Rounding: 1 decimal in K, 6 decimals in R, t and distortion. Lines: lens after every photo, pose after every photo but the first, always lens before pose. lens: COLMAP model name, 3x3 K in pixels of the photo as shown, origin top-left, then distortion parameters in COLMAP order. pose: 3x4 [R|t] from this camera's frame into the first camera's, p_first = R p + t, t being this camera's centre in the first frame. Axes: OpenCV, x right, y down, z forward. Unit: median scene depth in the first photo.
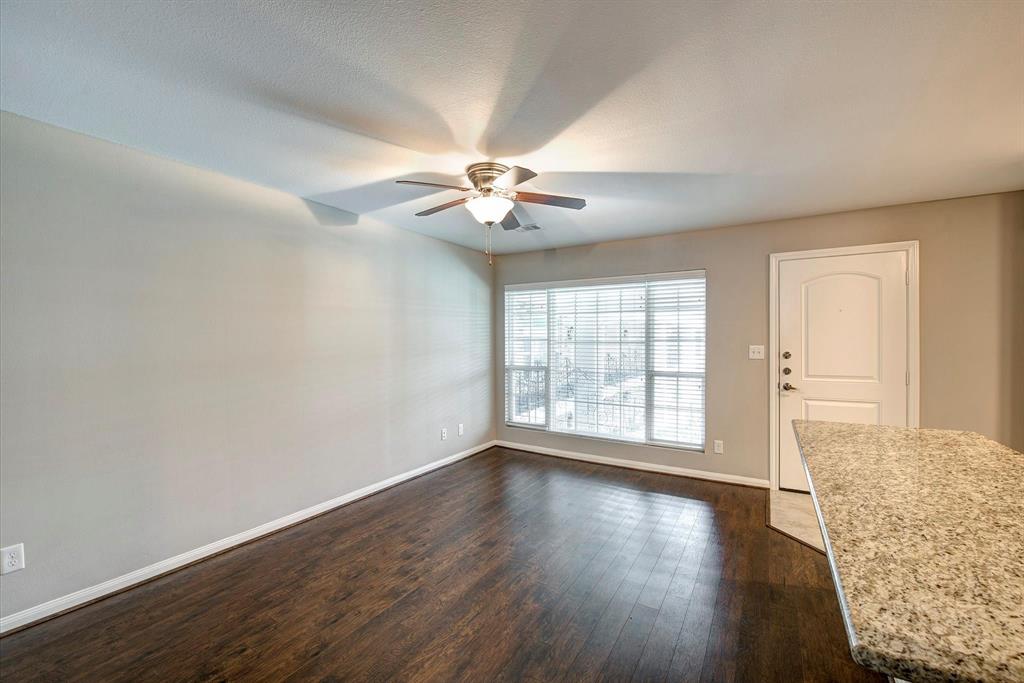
lens RADIAL K [[424.0, 0, 511.3], [0, 424.0, 341.9], [0, 0, 1]] dist [-0.018140, -0.001011]
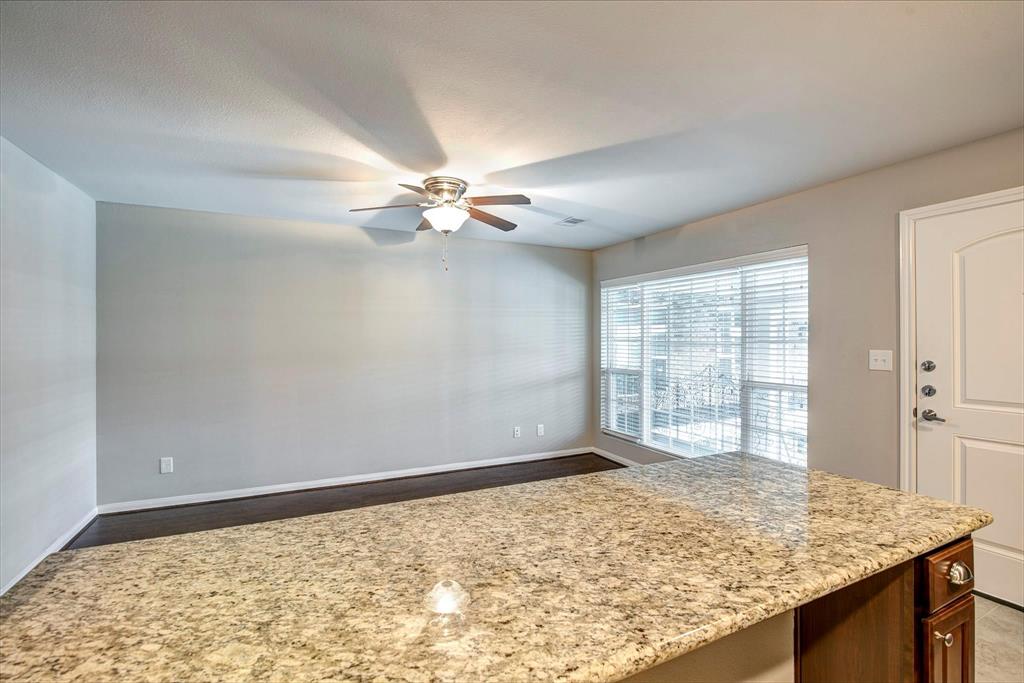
lens RADIAL K [[446.1, 0, 505.2], [0, 446.1, 337.5], [0, 0, 1]] dist [-0.011306, -0.001088]
pose [[0.842962, 0.001271, -0.537972, 0.430246], [-0.006673, 0.999945, -0.008093, -0.001740], [0.537932, 0.010411, 0.842924, 0.080202]]
